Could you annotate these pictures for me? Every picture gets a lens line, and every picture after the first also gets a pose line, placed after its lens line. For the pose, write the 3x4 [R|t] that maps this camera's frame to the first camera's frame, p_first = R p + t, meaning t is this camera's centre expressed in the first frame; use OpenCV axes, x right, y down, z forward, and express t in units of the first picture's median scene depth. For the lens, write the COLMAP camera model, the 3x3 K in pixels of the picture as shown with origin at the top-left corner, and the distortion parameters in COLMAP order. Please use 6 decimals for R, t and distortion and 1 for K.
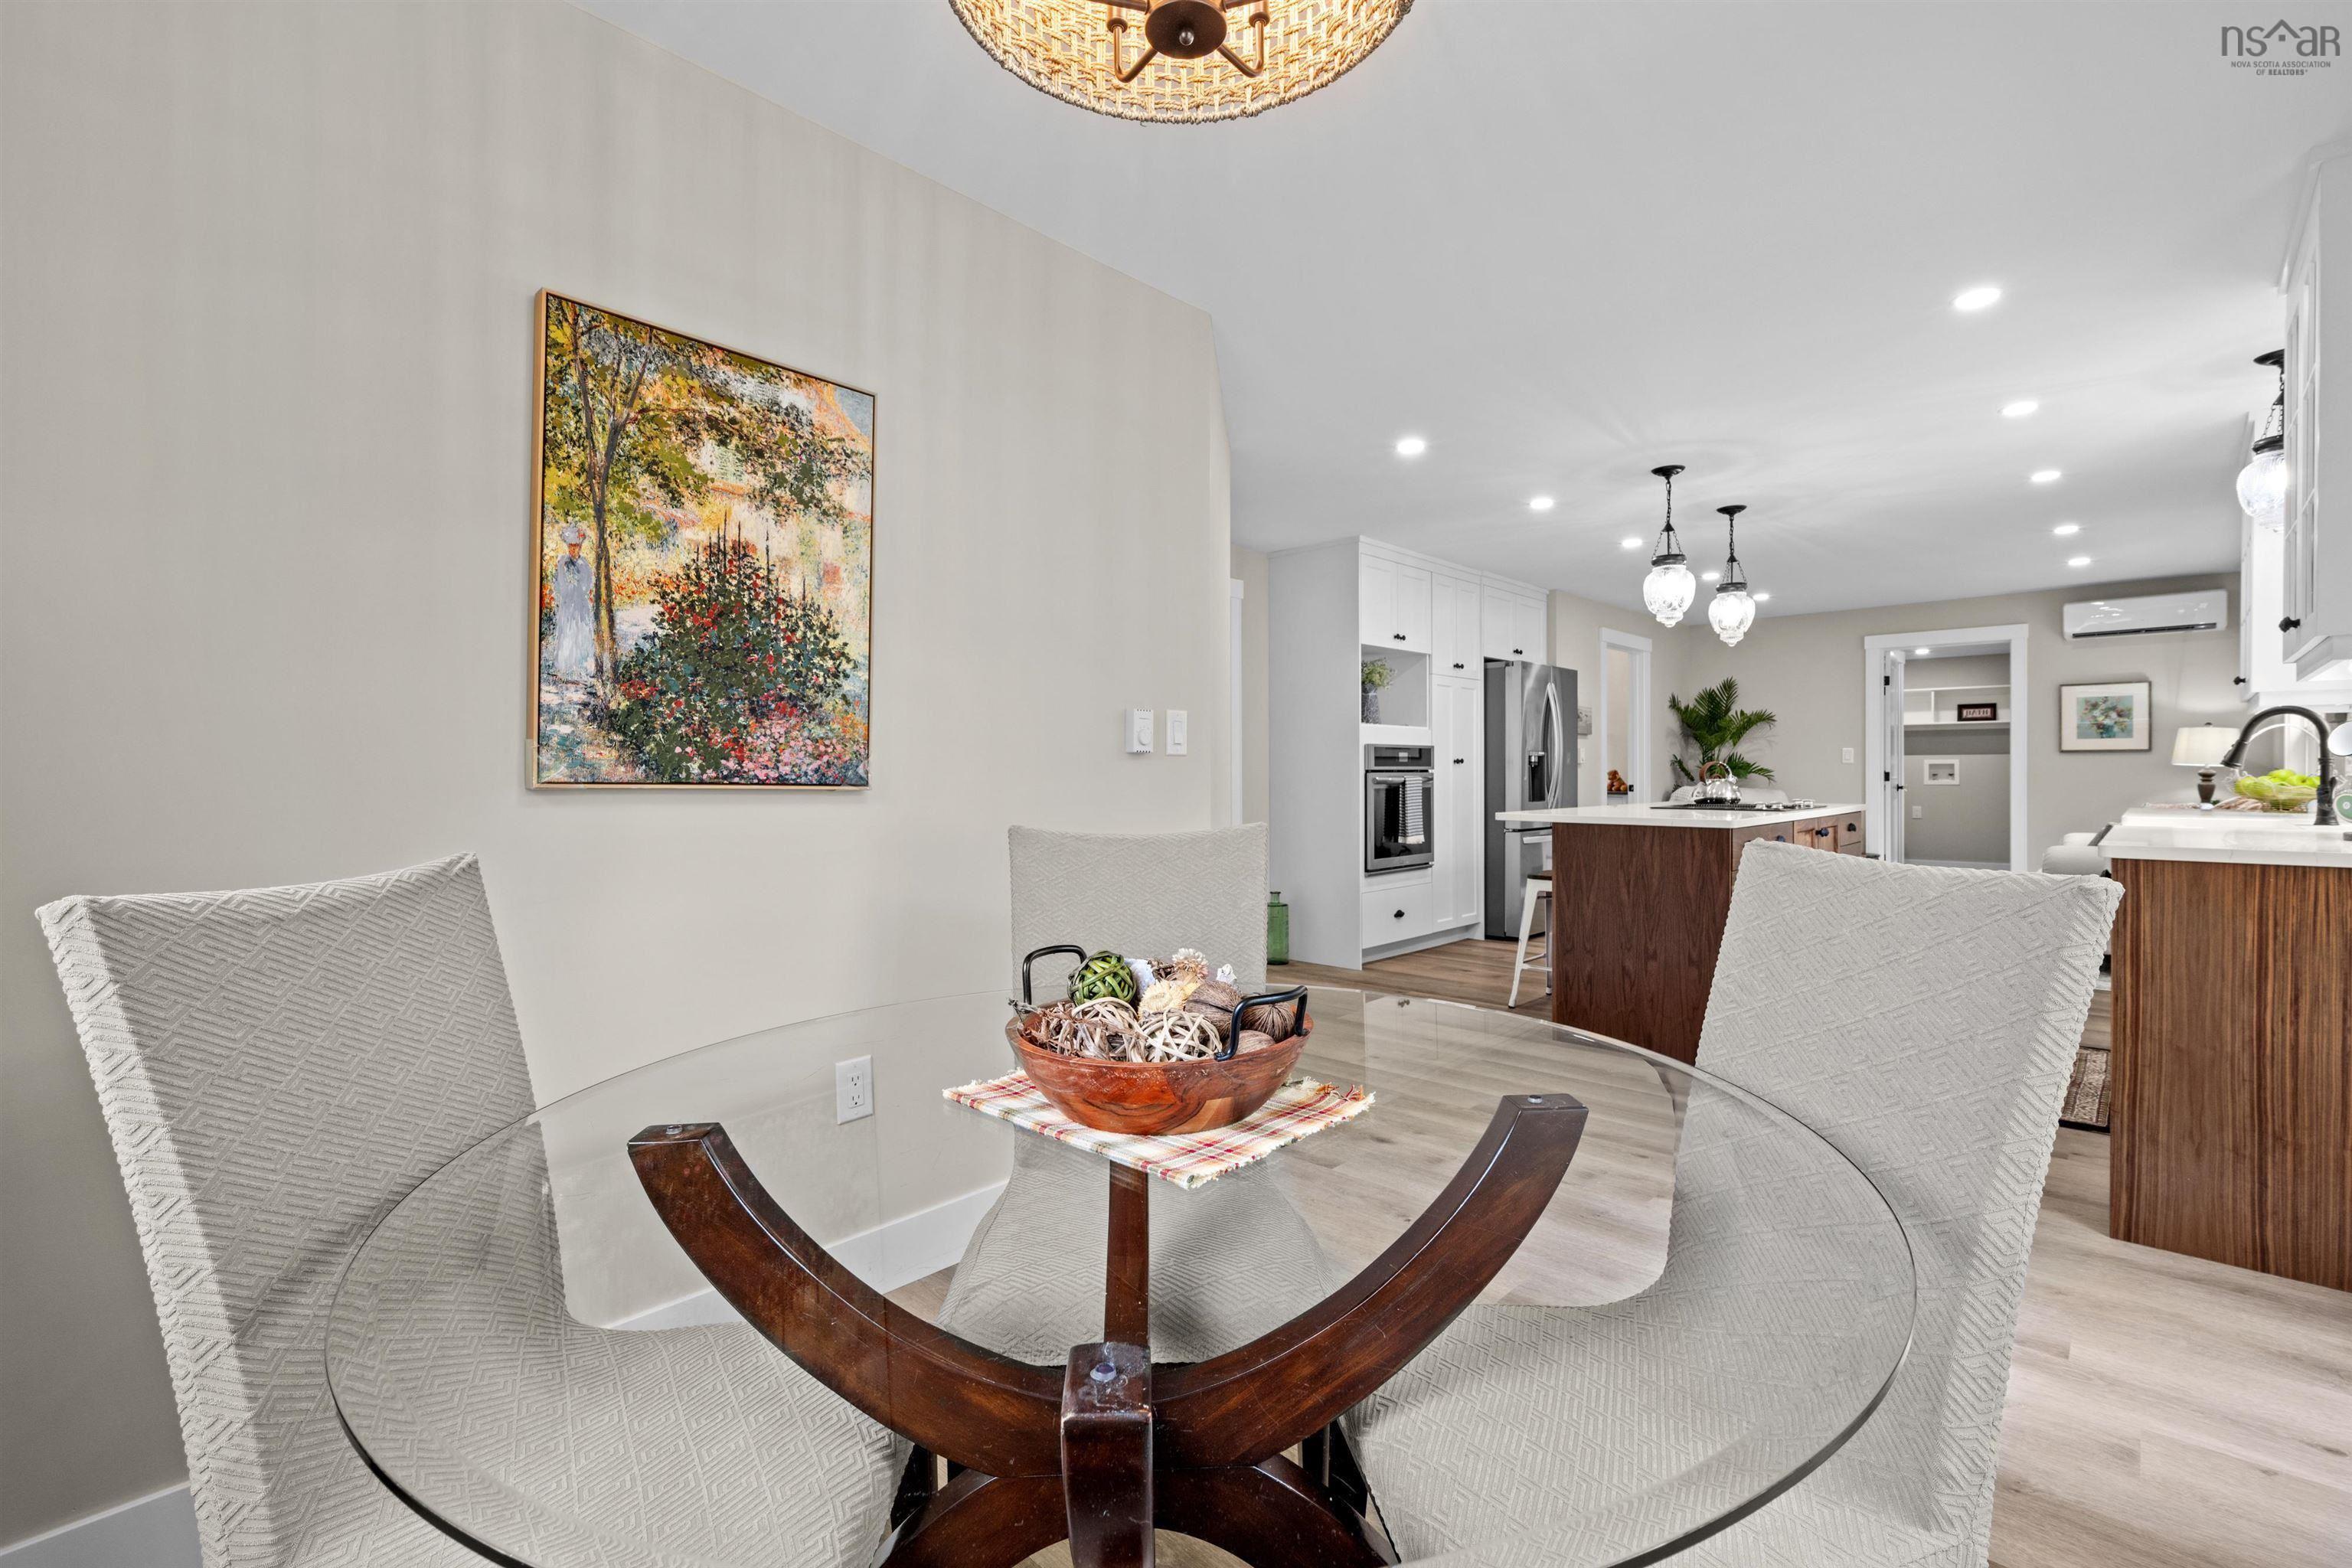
lens RADIAL K [[1034.5, 0, 1174.7], [0, 1034.5, 769.5], [0, 0, 1]] dist [0.001985, -0.000001]
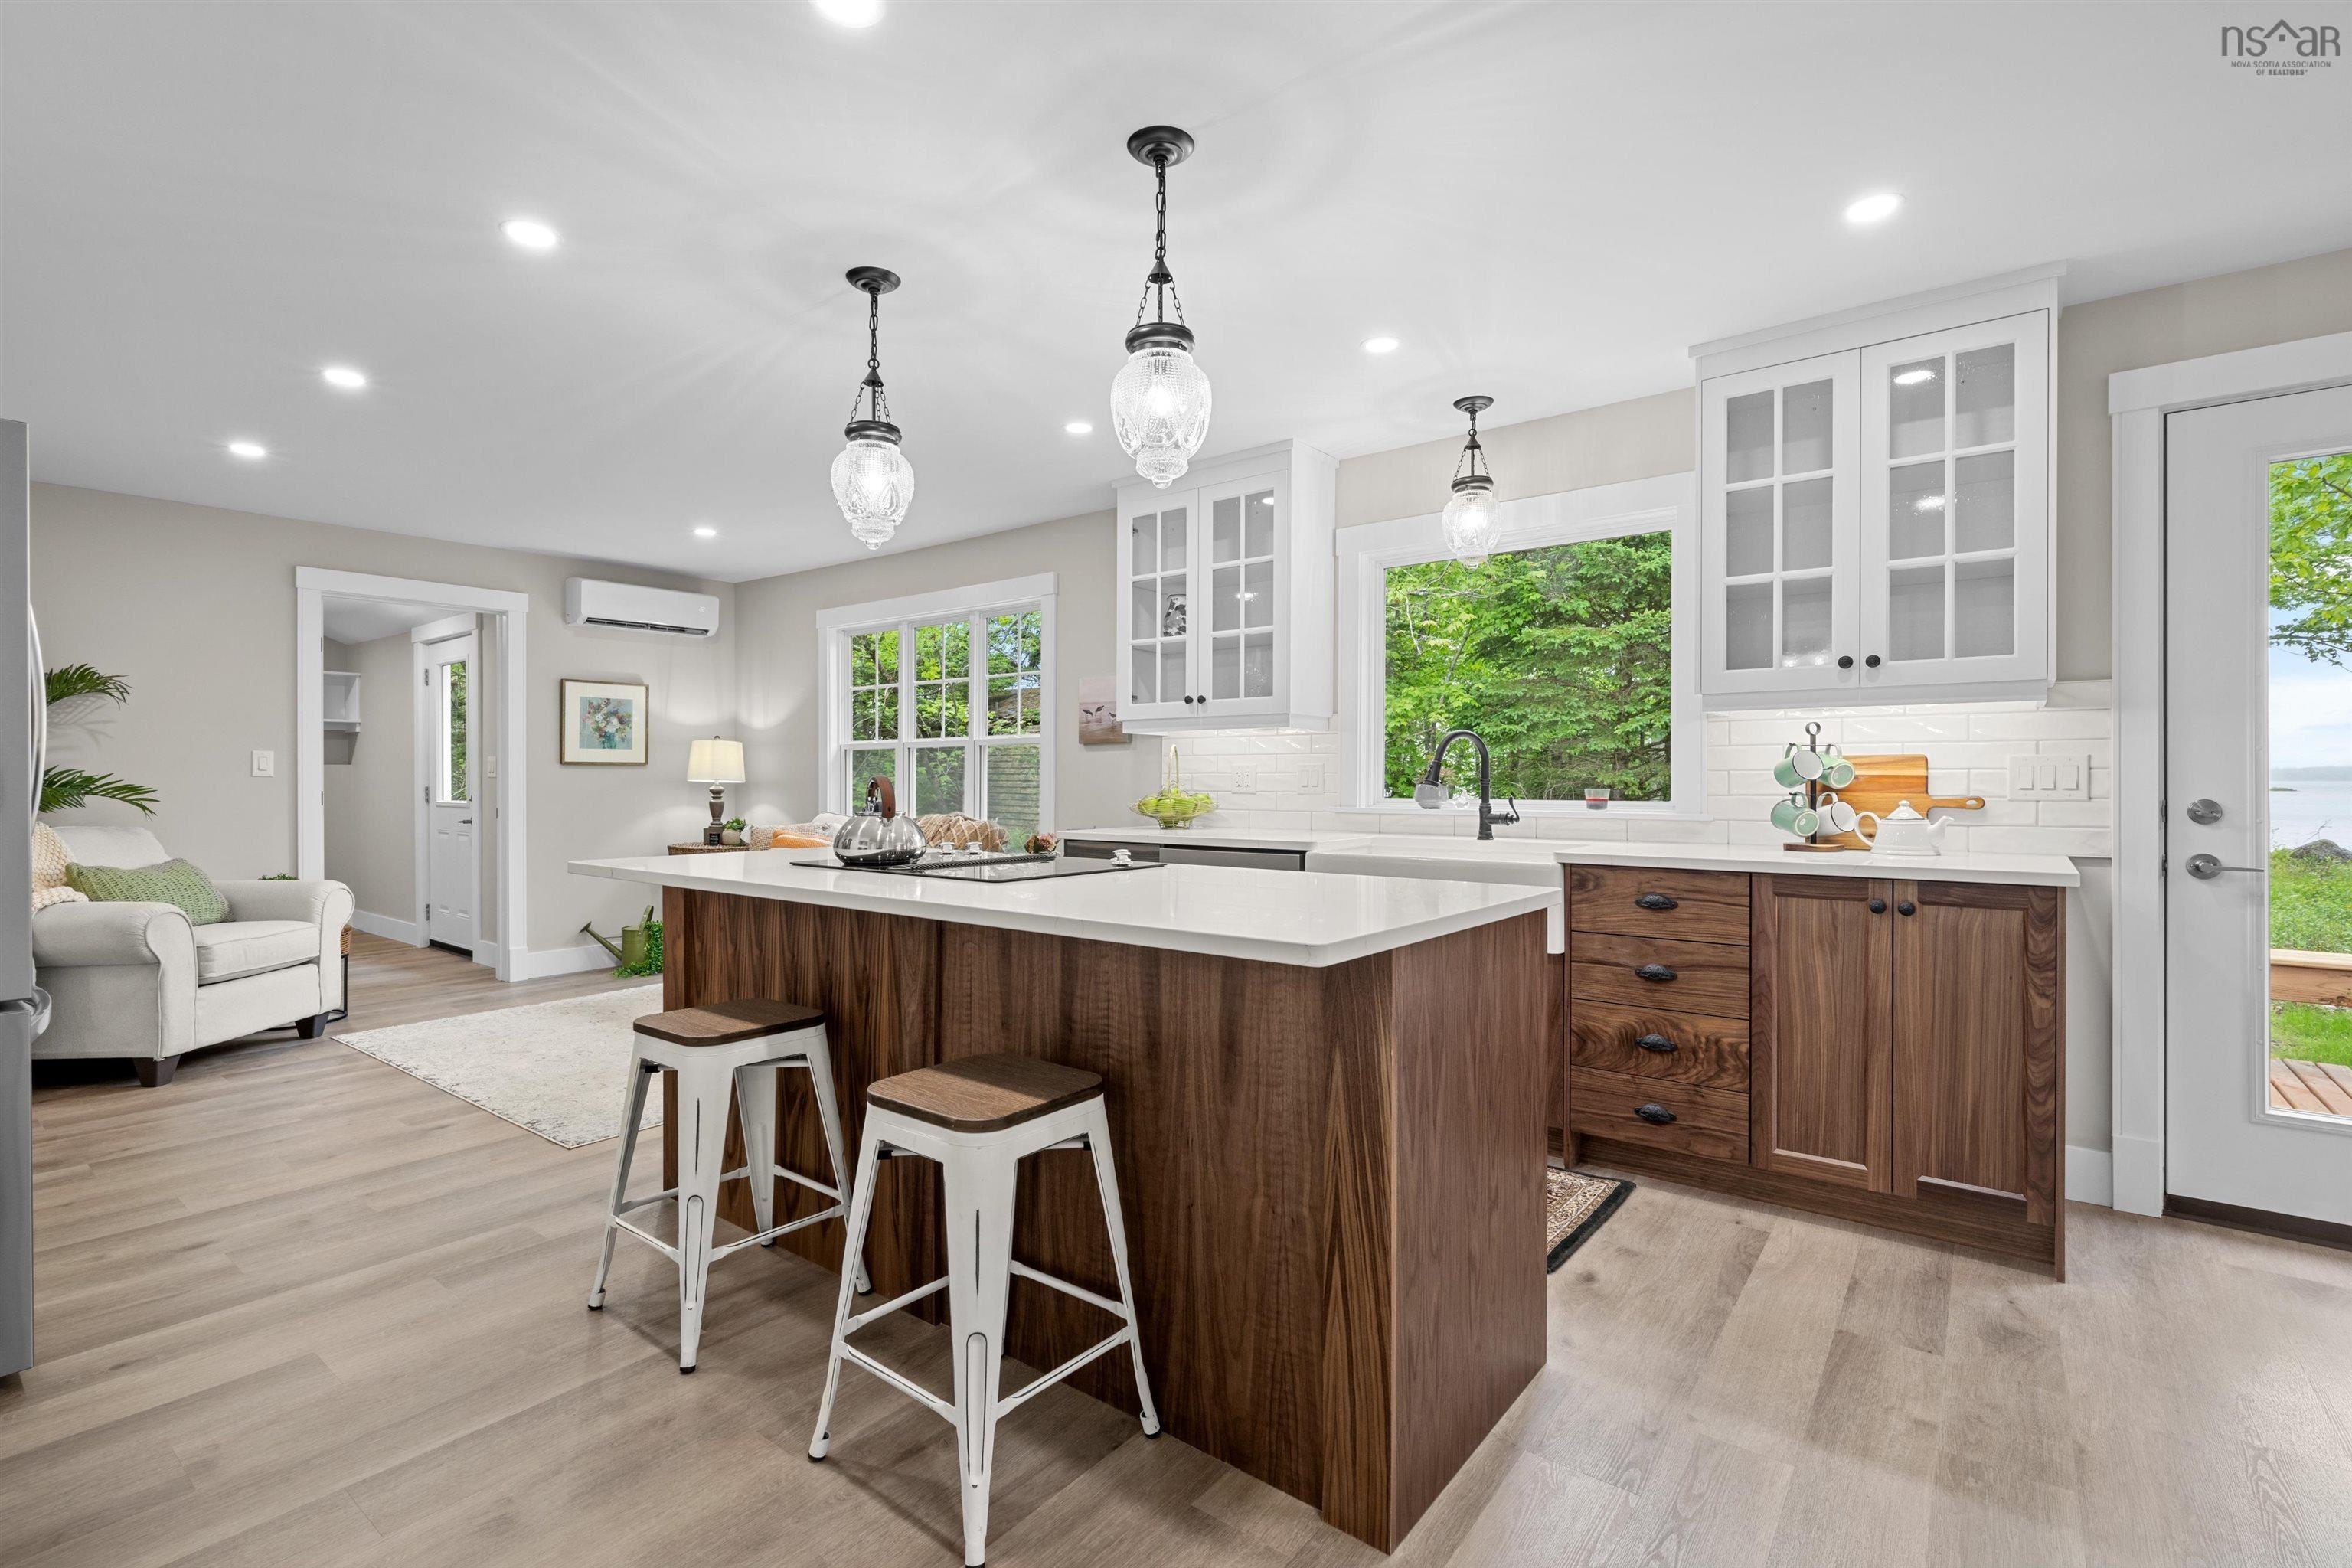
lens RADIAL K [[1070.4, 0, 1176.0], [0, 1070.4, 784.0], [0, 0, 1]] dist [0.000486, 0.000606]
pose [[-0.090176, -0.001385, 0.995925, -0.000210], [0.000812, 0.999999, 0.001464, -0.002507], [-0.995926, 0.000940, -0.090175, 0.626937]]
